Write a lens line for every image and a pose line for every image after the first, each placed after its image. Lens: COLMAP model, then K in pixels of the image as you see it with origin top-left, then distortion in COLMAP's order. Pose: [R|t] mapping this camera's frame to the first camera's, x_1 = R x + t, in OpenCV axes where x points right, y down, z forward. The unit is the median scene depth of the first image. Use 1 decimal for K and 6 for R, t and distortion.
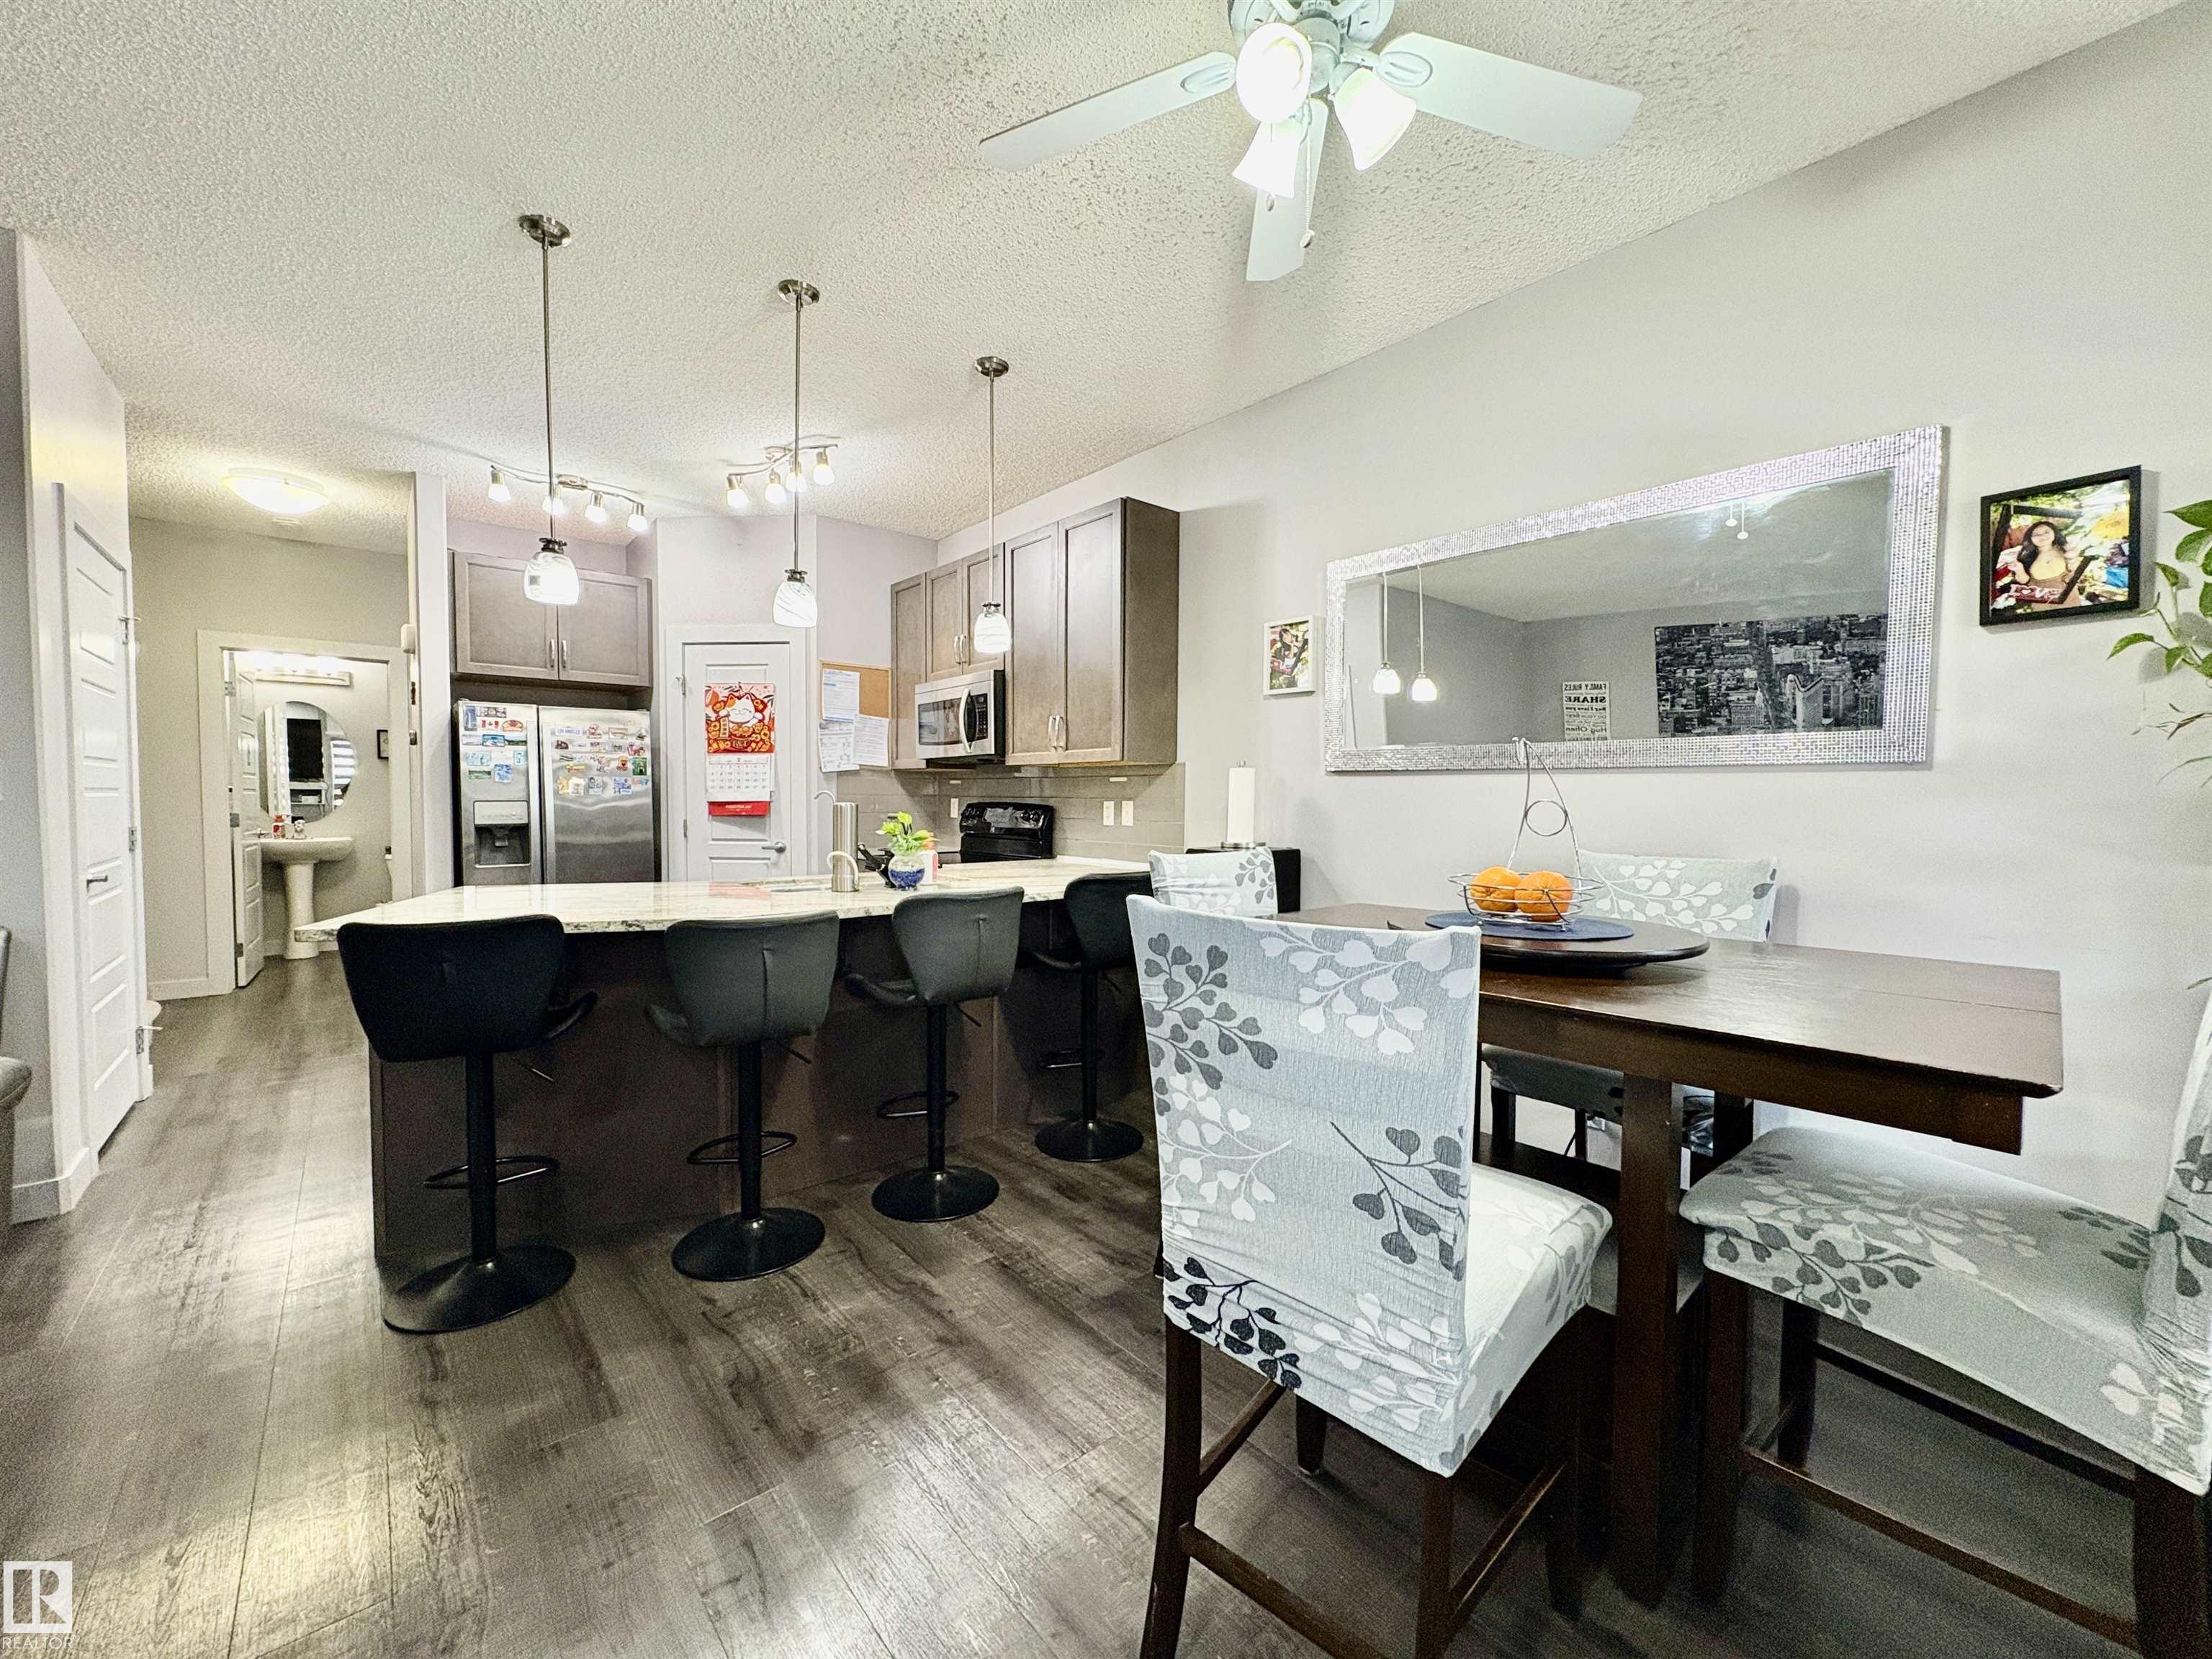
lens RADIAL K [[877.0, 0, 1105.4], [0, 877.0, 832.9], [0, 0, 1]] dist [-0.000747, 0.000672]
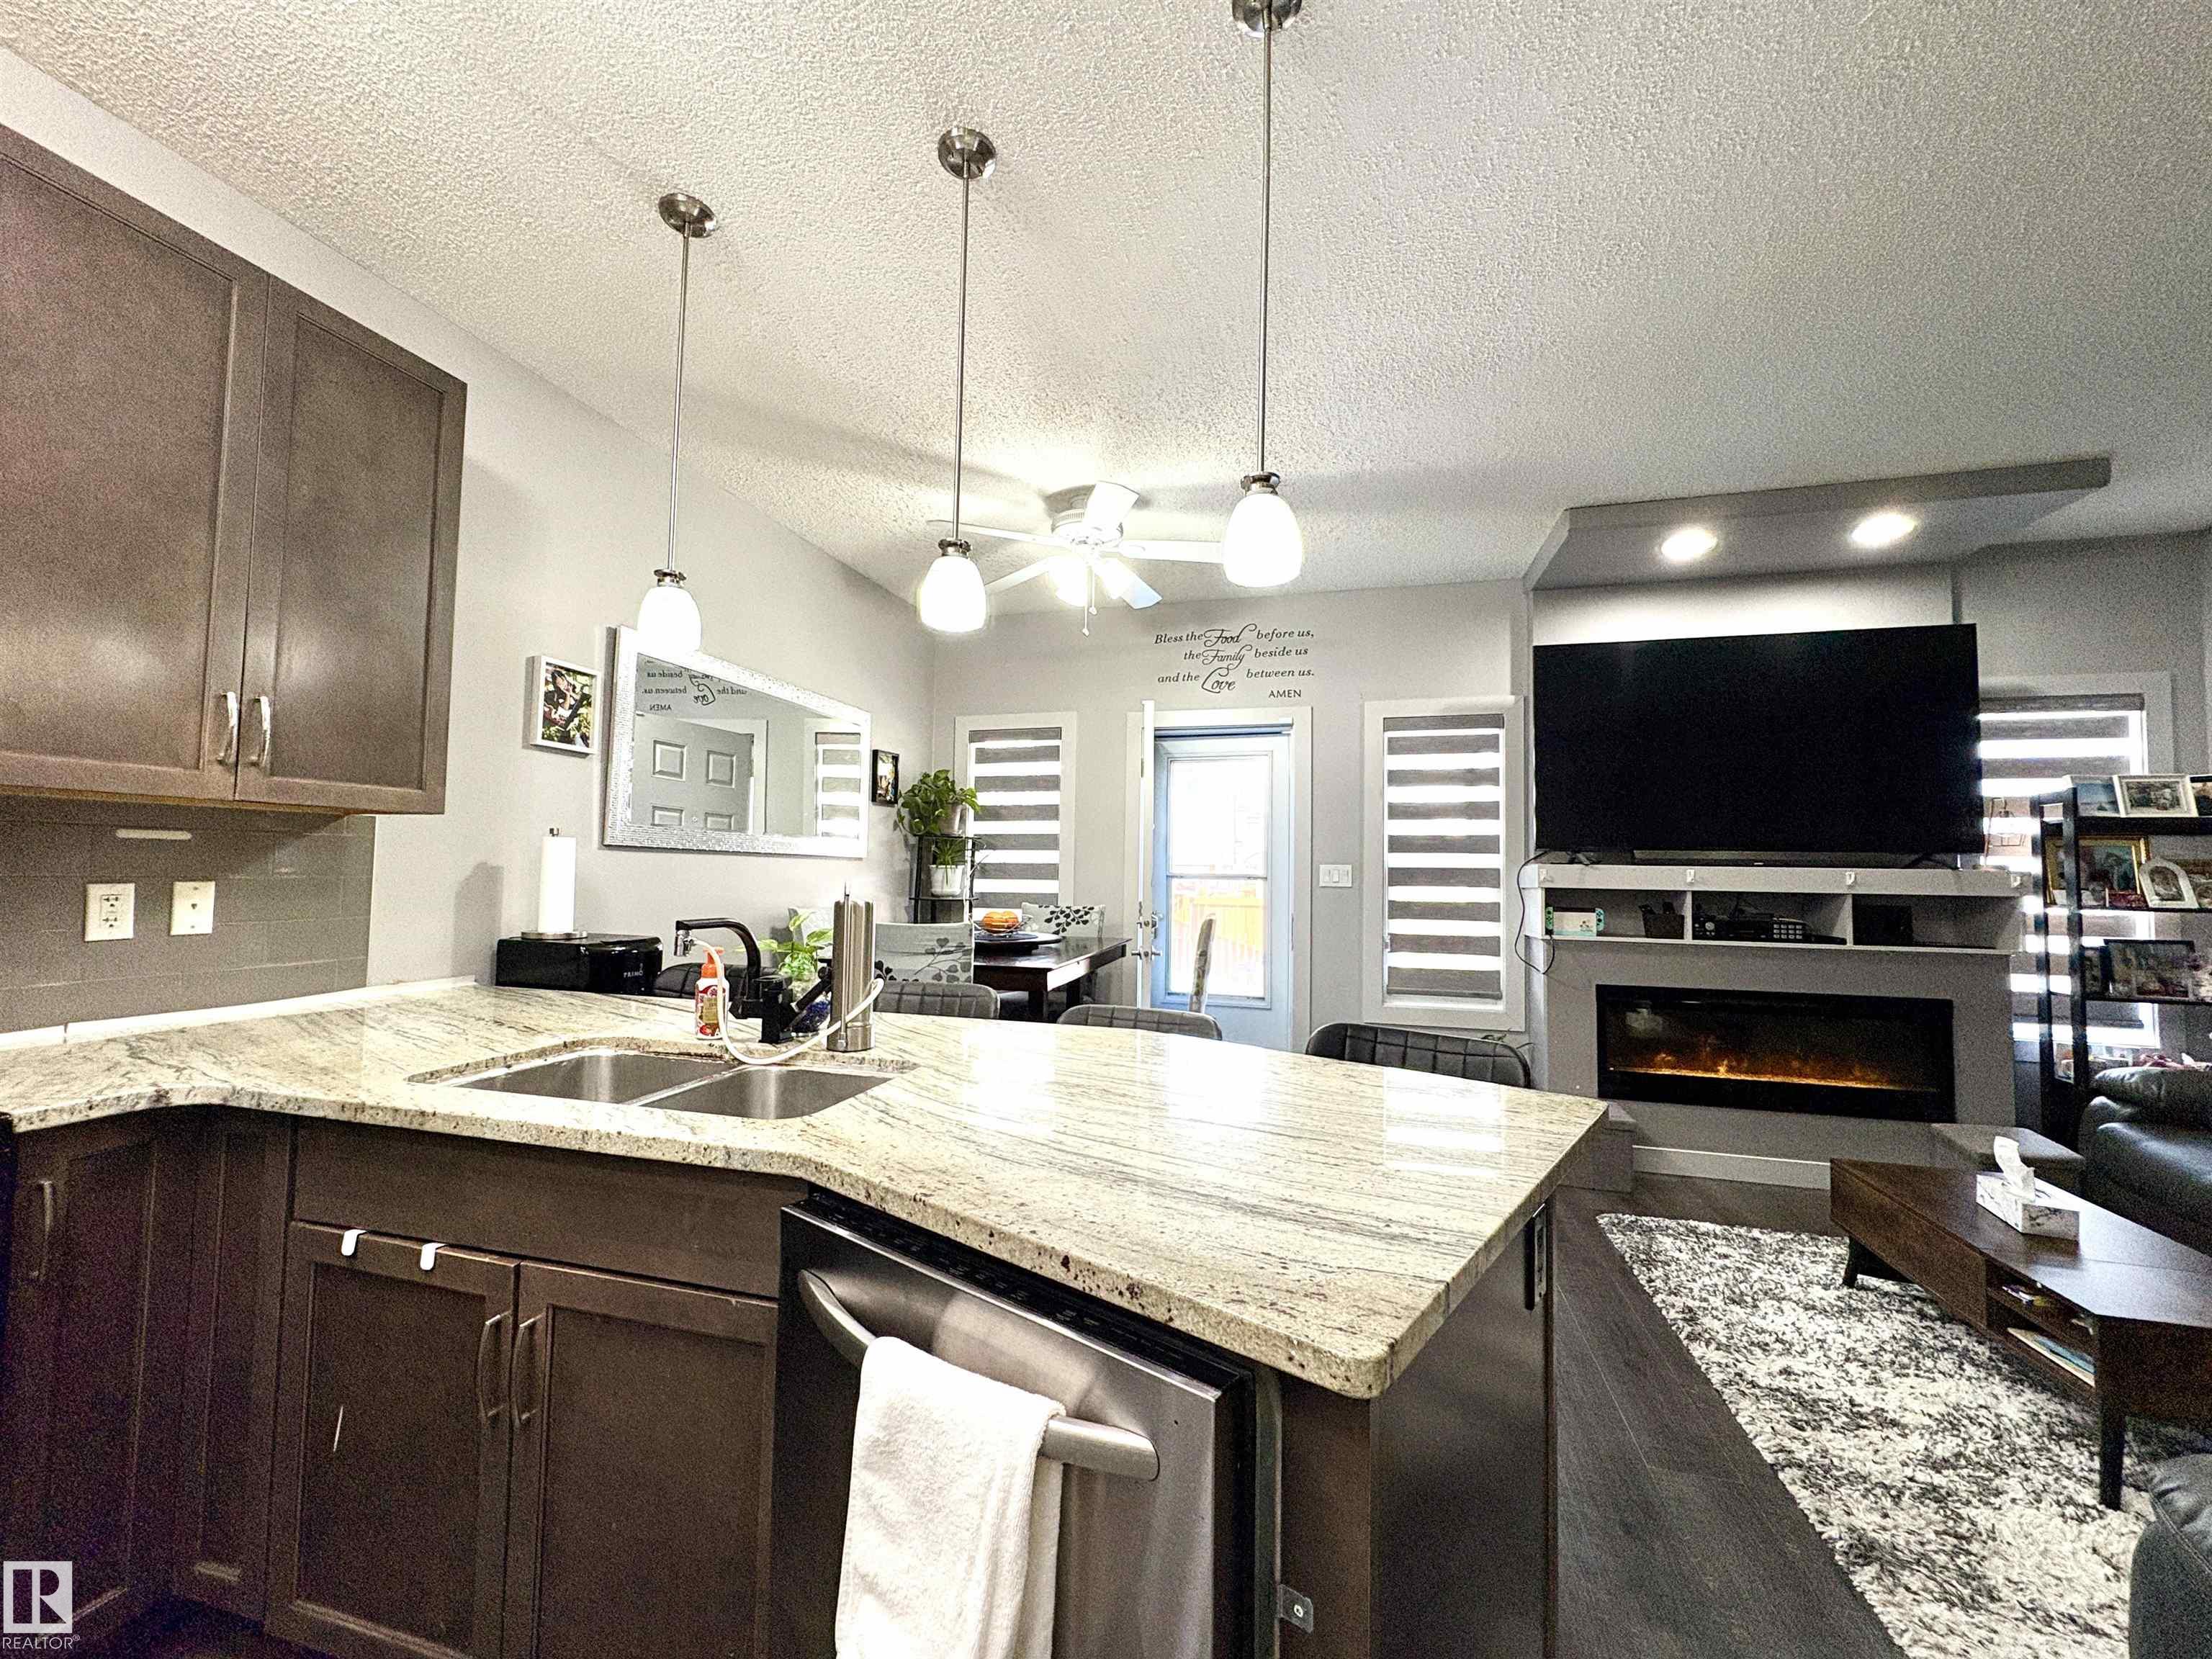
lens RADIAL K [[877.0, 0, 1105.4], [0, 877.0, 832.9], [0, 0, 1]] dist [-0.000747, 0.000672]
pose [[-0.557621, 0.020942, 0.829831, -0.995028], [0.013331, 0.999779, -0.016273, -0.075257], [-0.829988, 0.001988, -0.557777, 1.330691]]
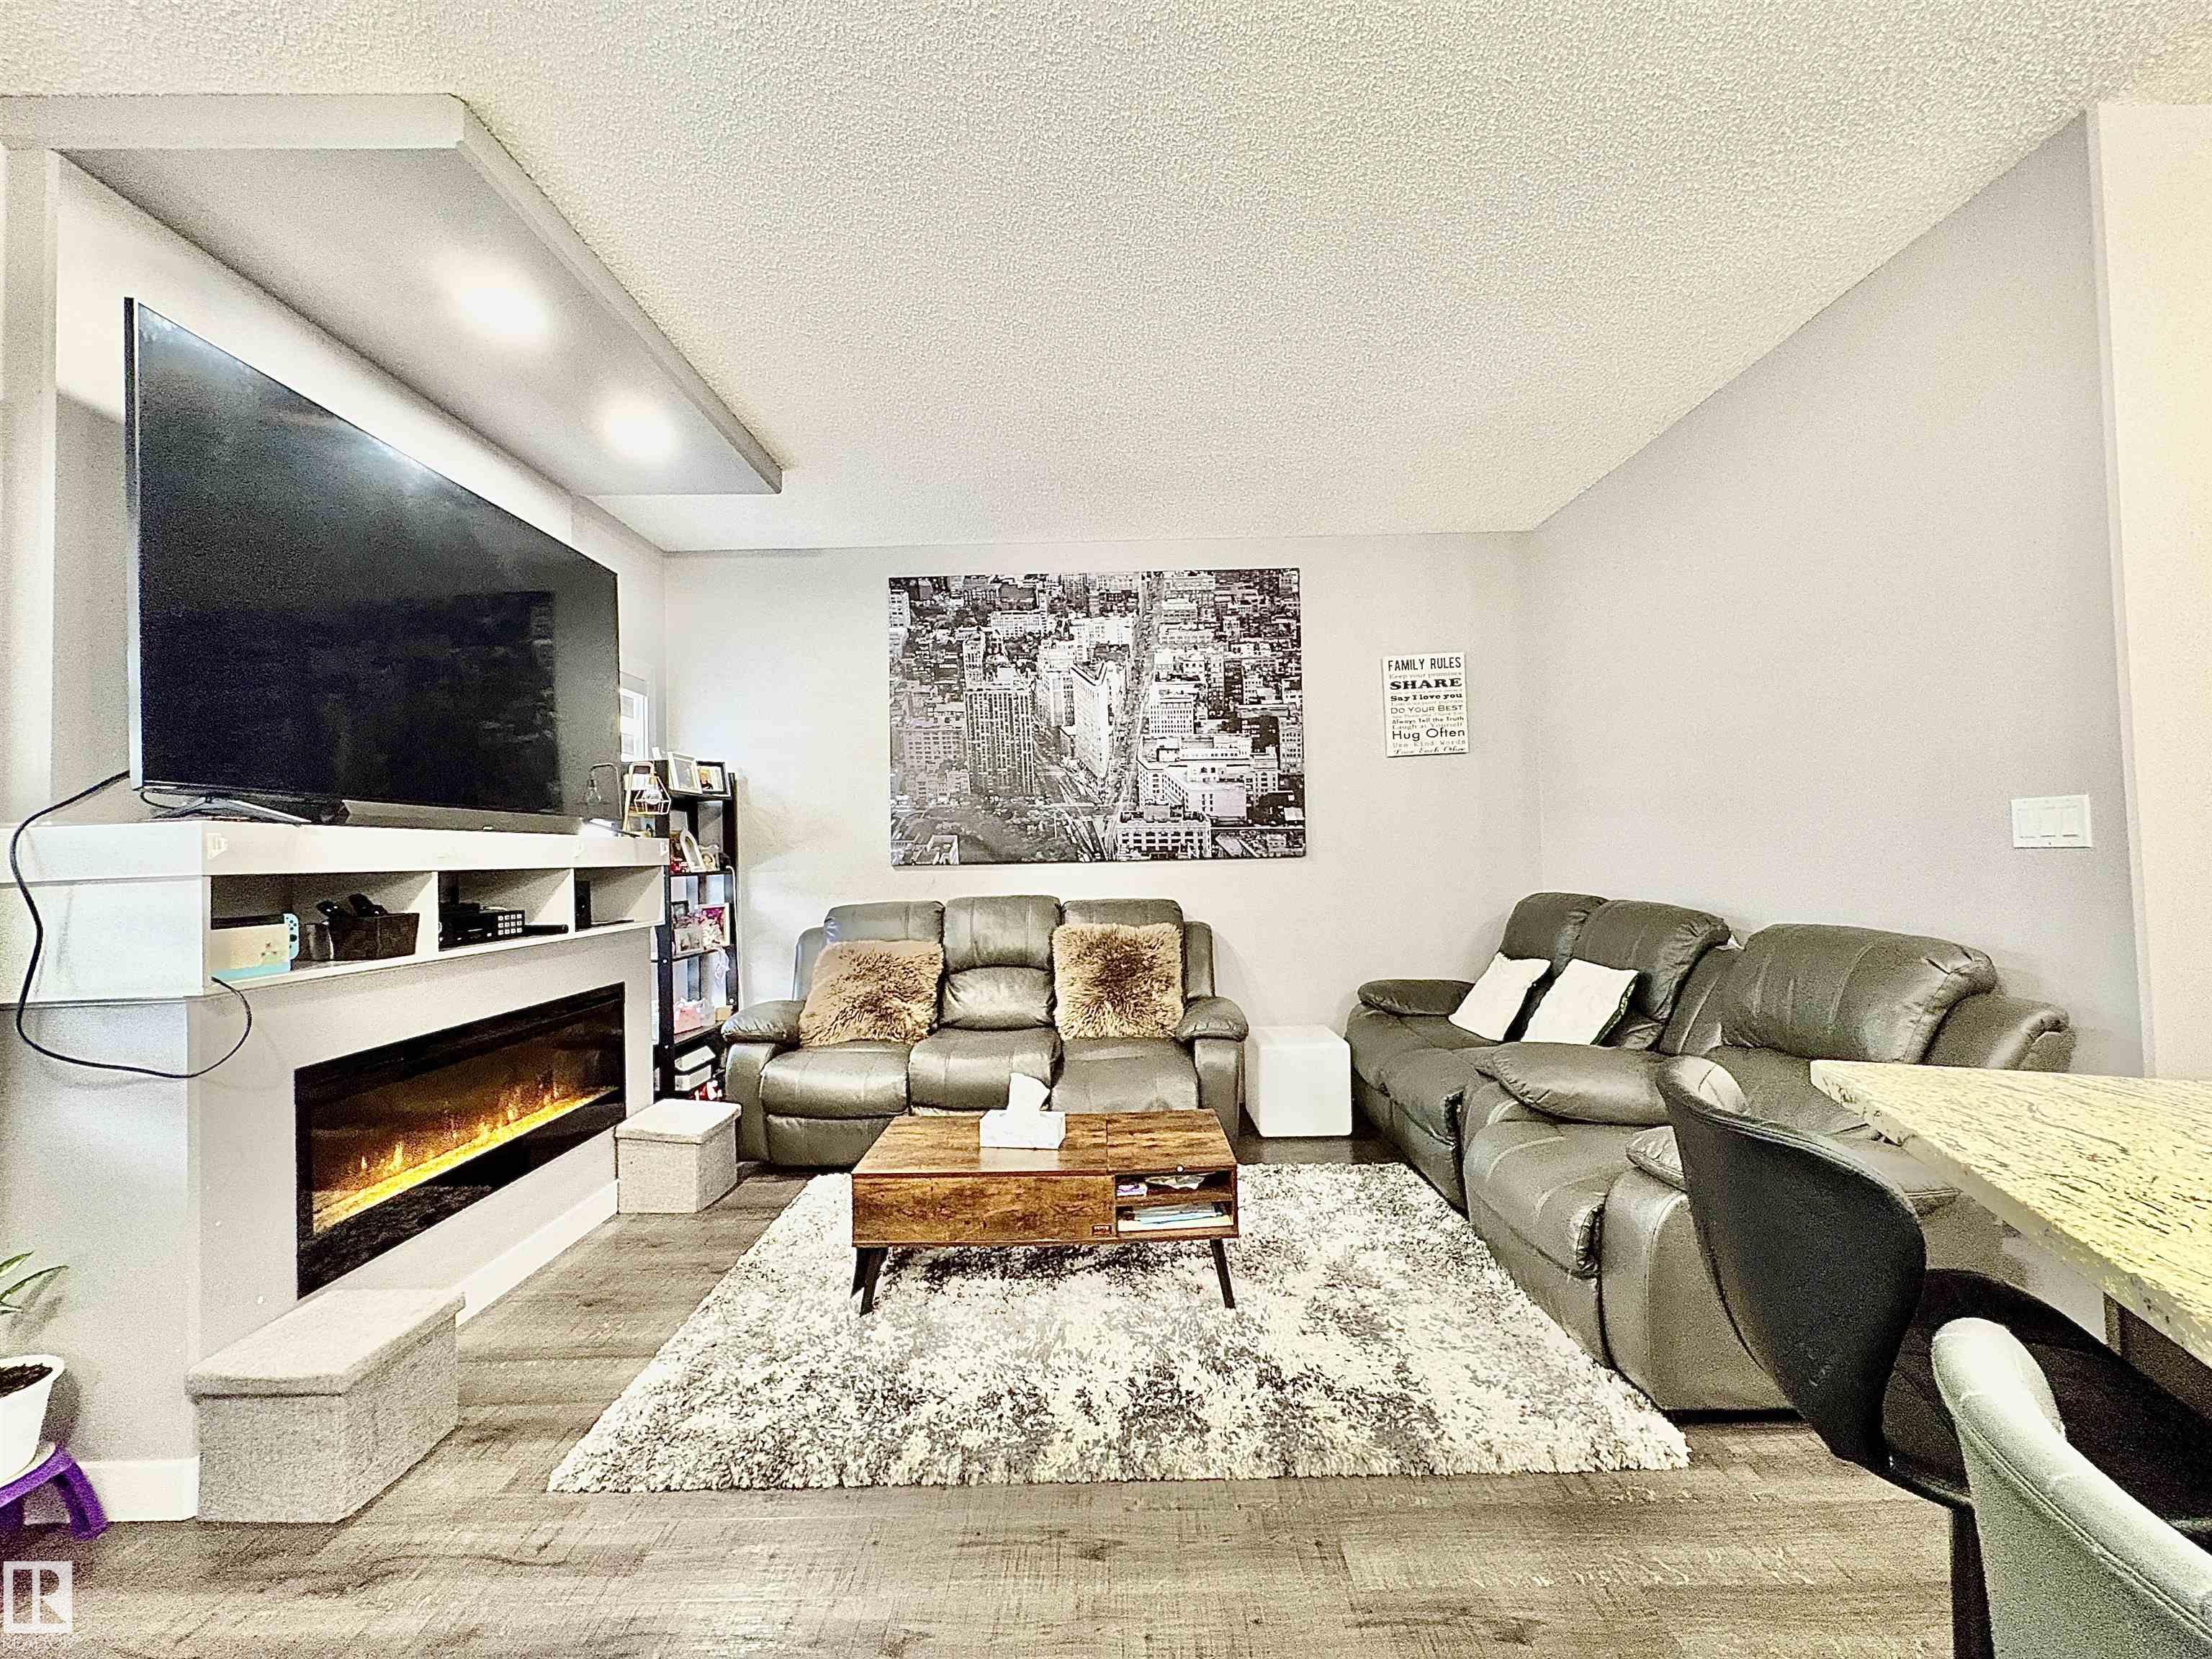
lens RADIAL K [[877.0, 0, 1105.4], [0, 877.0, 832.9], [0, 0, 1]] dist [-0.000747, 0.000672]
pose [[-0.649524, -0.011227, -0.760259, -0.096917], [-0.012653, 0.999912, -0.003955, -0.032801], [0.760236, 0.007051, -0.649609, 0.790369]]
